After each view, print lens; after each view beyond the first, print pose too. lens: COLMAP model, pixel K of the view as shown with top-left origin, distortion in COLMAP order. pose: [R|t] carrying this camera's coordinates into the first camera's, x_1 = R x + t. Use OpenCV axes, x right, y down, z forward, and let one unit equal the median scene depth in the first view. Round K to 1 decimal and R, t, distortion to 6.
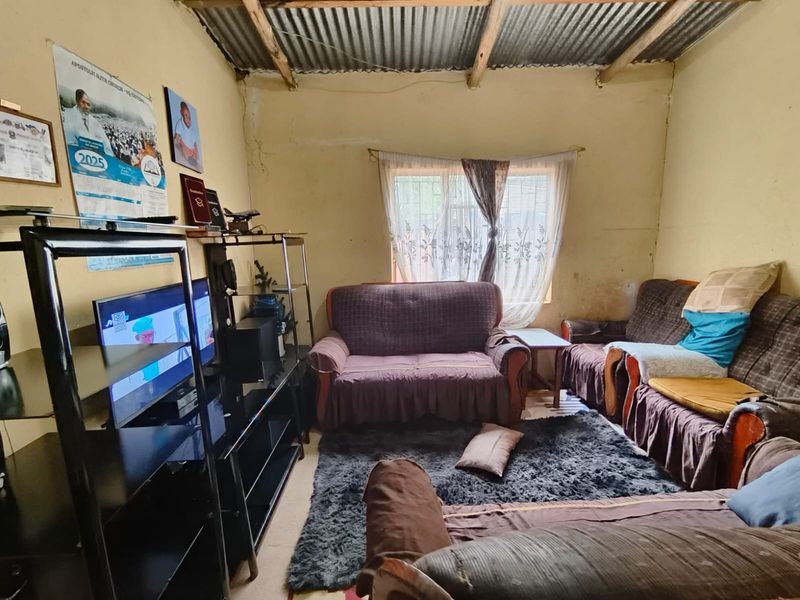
lens RADIAL K [[380.3, 0, 410.3], [0, 380.3, 295.5], [0, 0, 1]] dist [-0.016077, -0.000533]
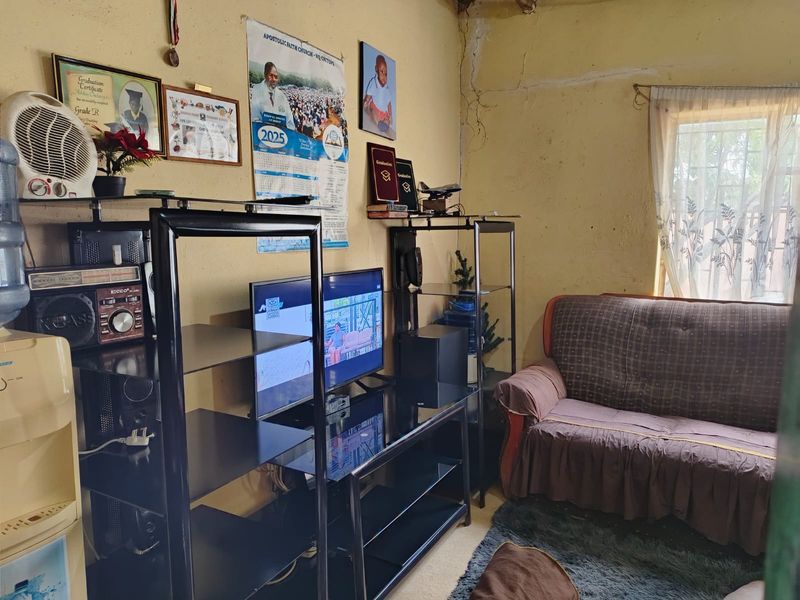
lens RADIAL K [[566.9, 0, 400.0], [0, 566.9, 300.0], [0, 0, 1]] dist [-0.005393, -0.001844]
pose [[0.828823, 0.093097, -0.551711, 0.181368], [-0.099593, 0.994861, 0.018258, -0.004909], [0.550575, 0.039814, 0.833836, 0.000622]]
